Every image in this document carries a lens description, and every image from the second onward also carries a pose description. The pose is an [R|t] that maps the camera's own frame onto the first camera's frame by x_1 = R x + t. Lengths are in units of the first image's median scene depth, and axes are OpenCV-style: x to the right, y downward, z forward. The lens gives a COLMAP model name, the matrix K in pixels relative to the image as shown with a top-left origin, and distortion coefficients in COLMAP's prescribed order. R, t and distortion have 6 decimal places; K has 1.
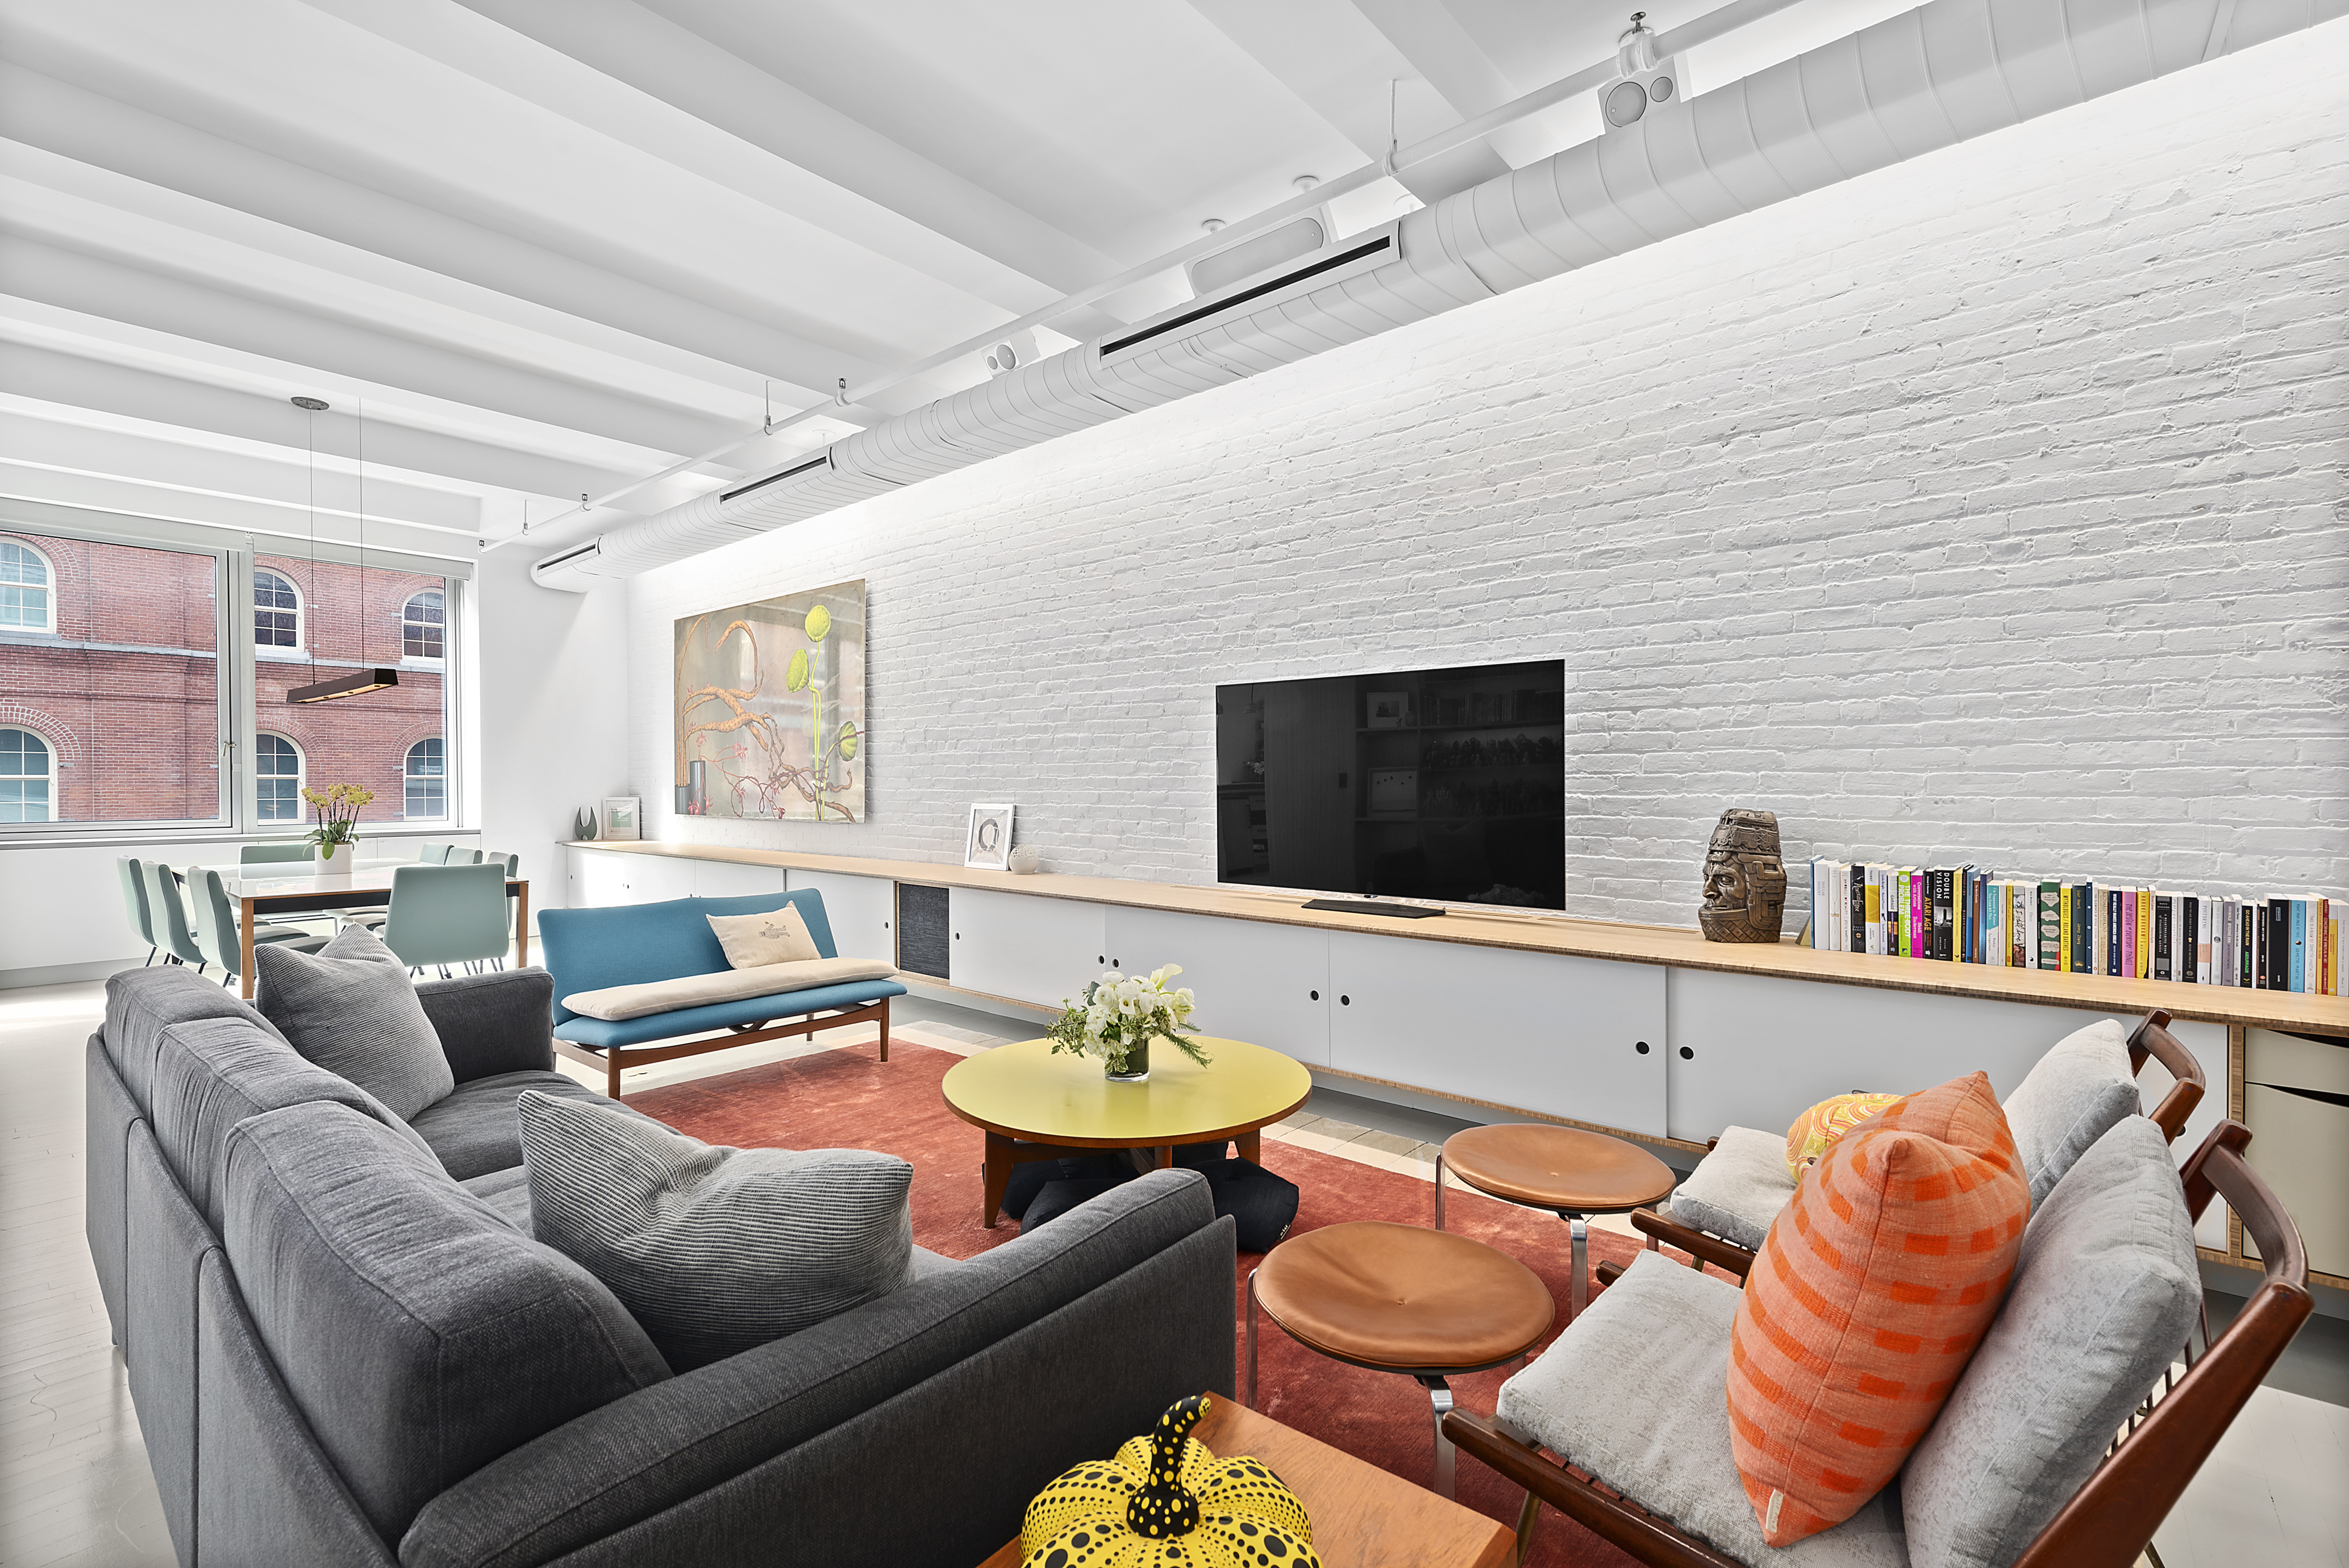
lens RADIAL K [[1038.8, 0, 1172.5], [0, 1038.8, 794.6], [0, 0, 1]] dist [0.006577, -0.000940]
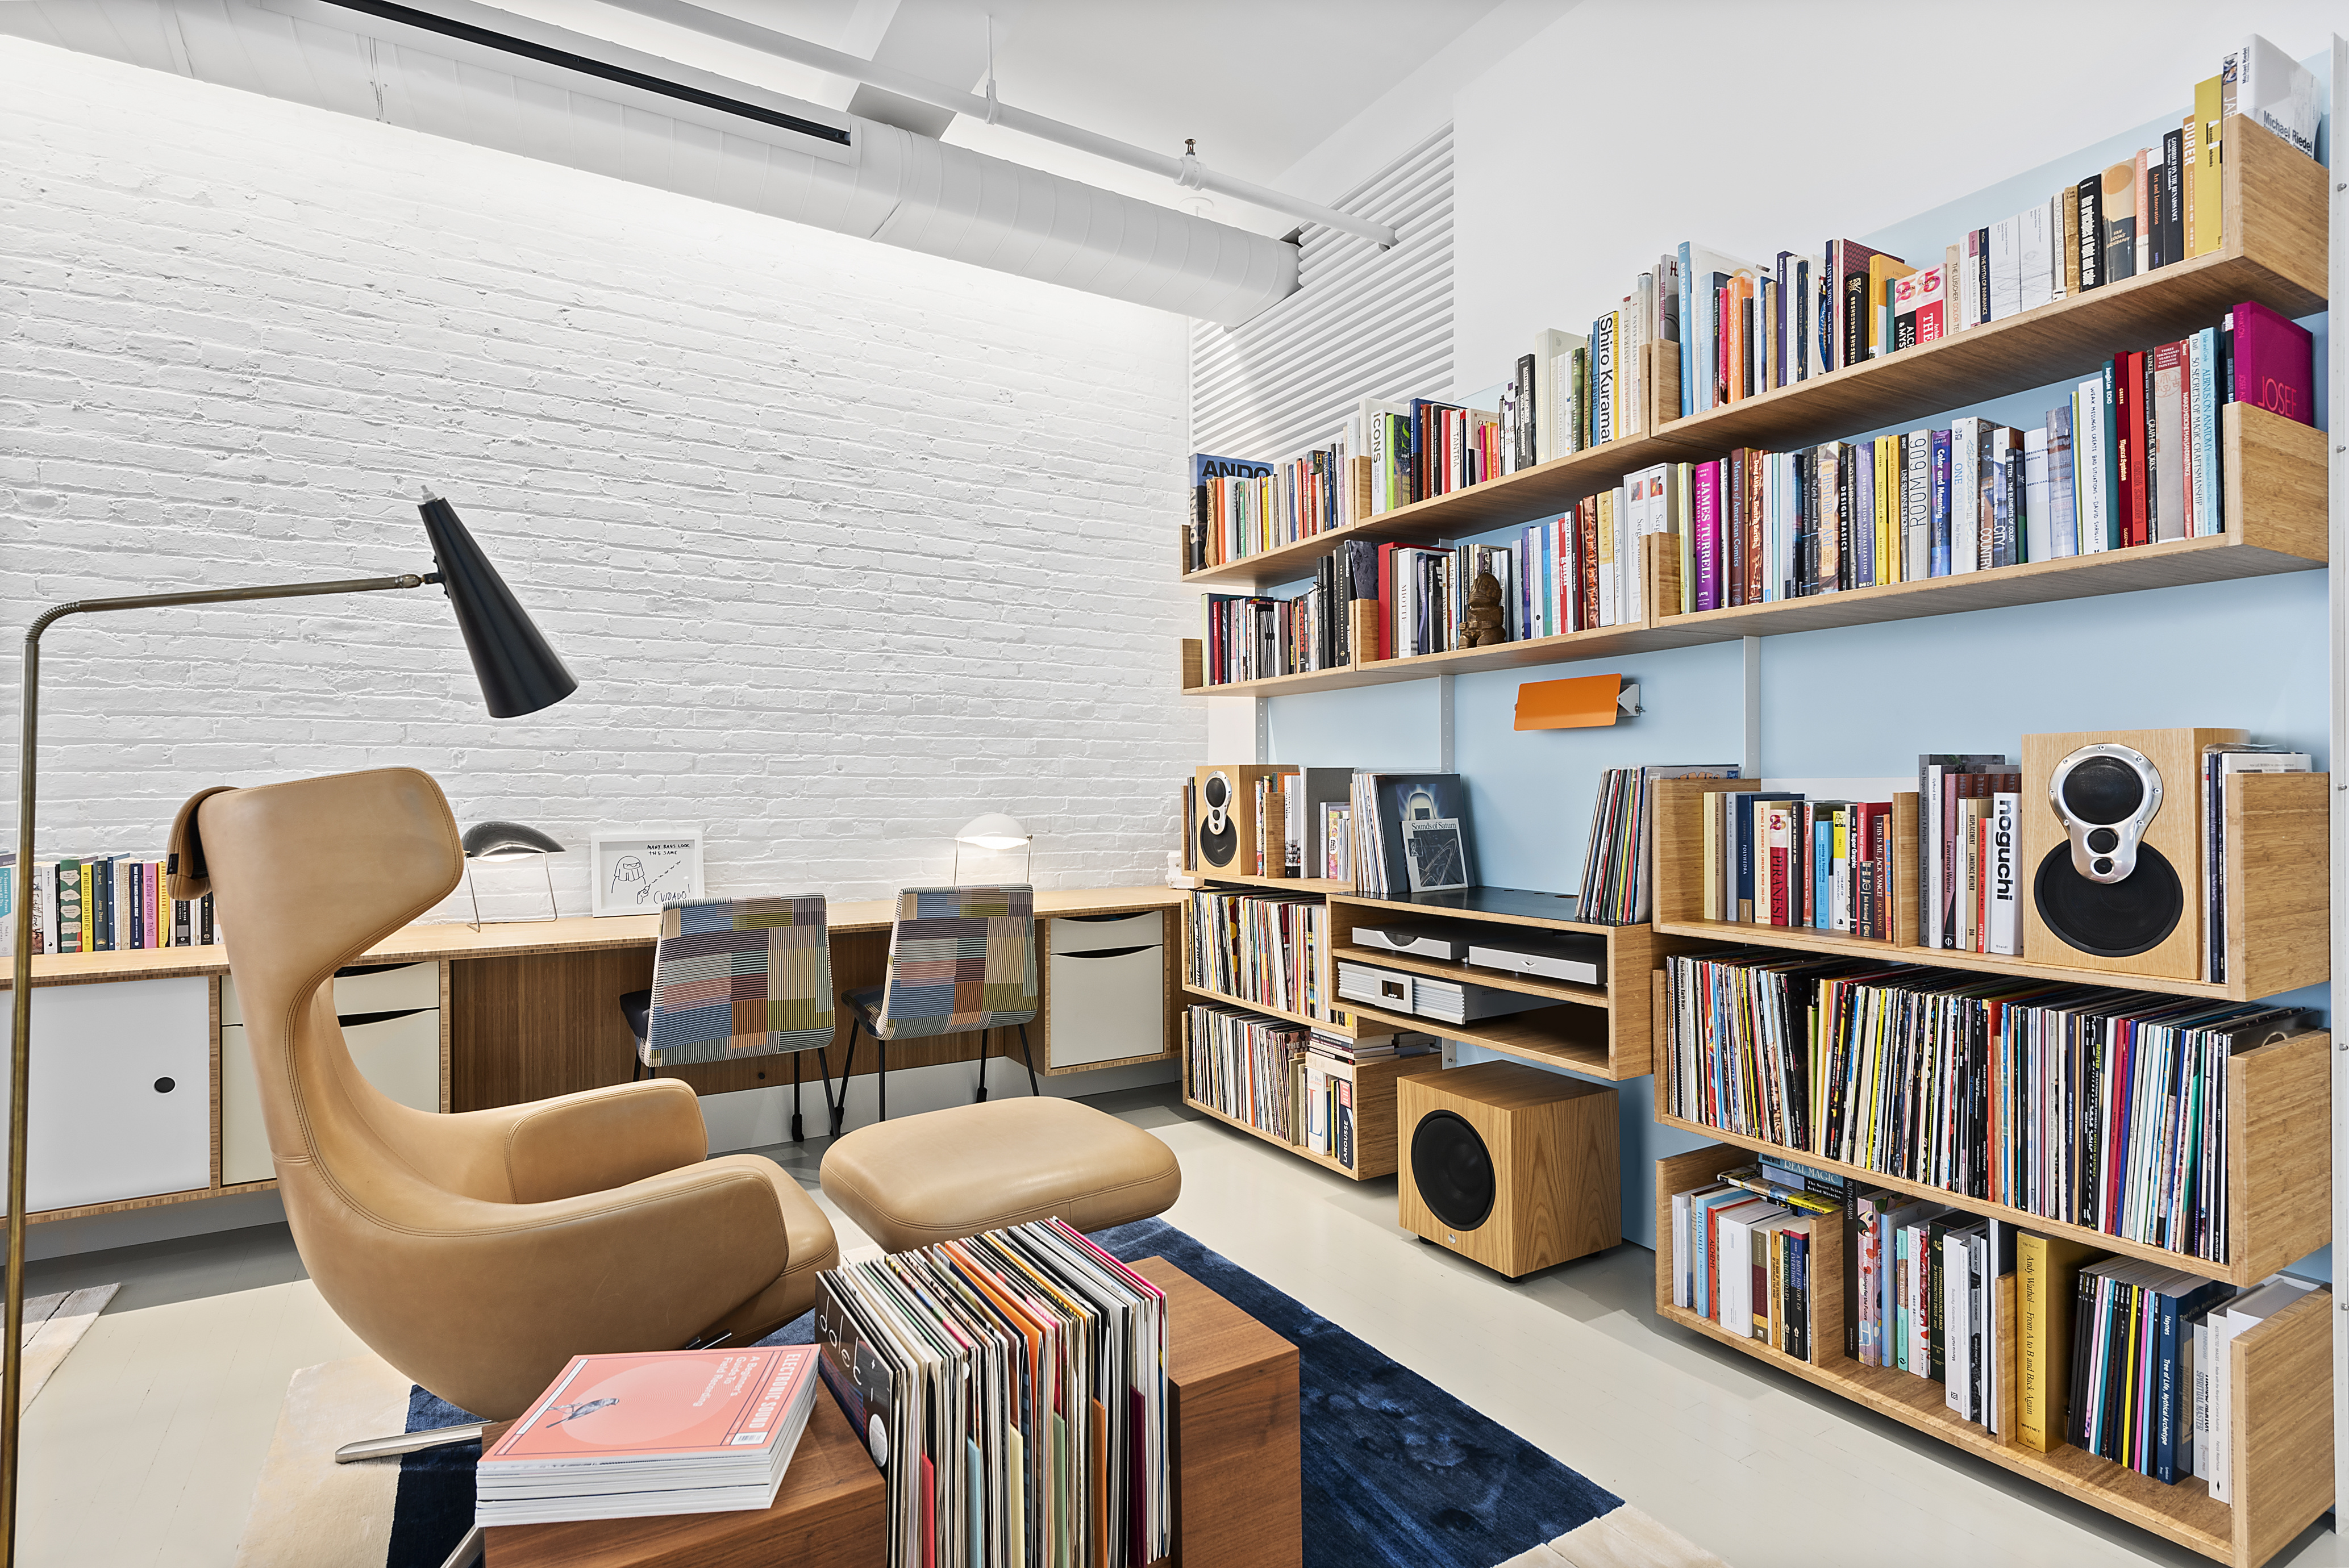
lens RADIAL K [[1161.1, 0, 1177.0], [0, 1161.1, 795.9], [0, 0, 1]] dist [0.005285, -0.002223]
pose [[0.312489, -0.009035, 0.949878, 0.101019], [0.015165, 0.999875, 0.004521, 0.024067], [-0.949800, 0.012992, 0.312587, -0.187883]]
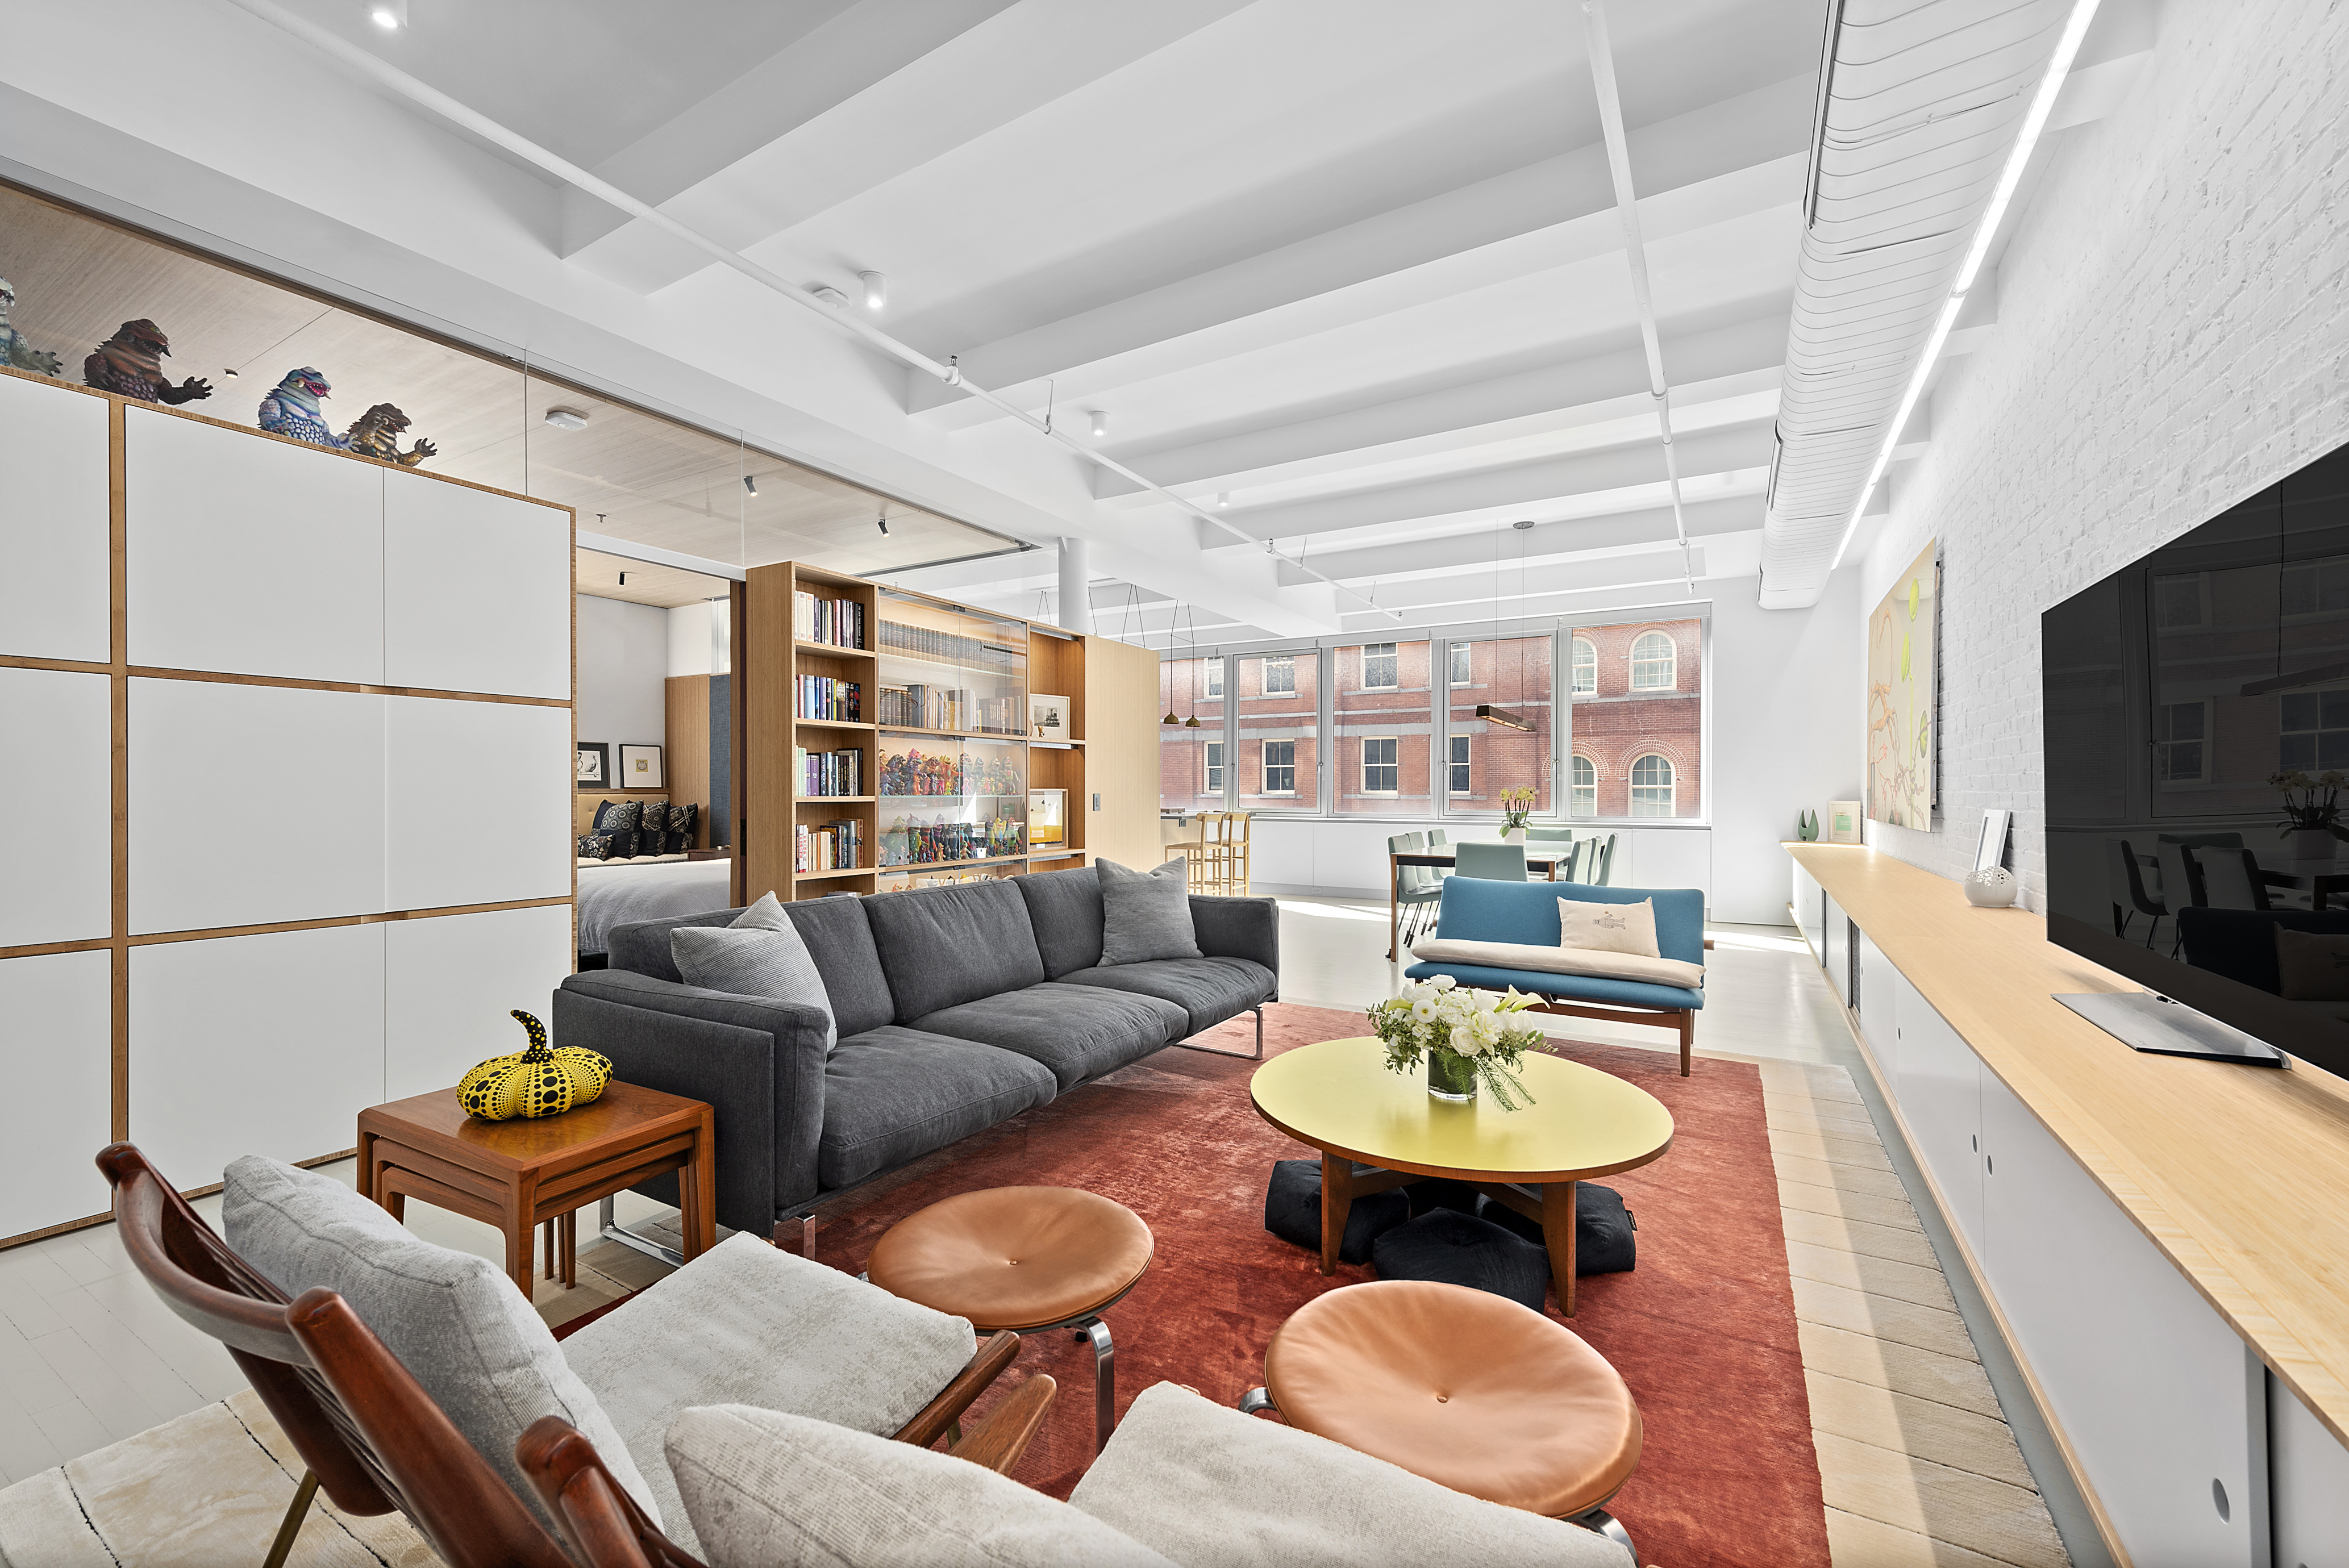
lens RADIAL K [[923.2, 0, 1186.9], [0, 923.2, 792.9], [0, 0, 1]] dist [0.003789, -0.000355]
pose [[0.179208, 0.003338, -0.983806, 0.519156], [-0.013905, 0.999903, 0.000860, 0.006055], [0.983713, 0.013526, 0.179237, 0.449129]]
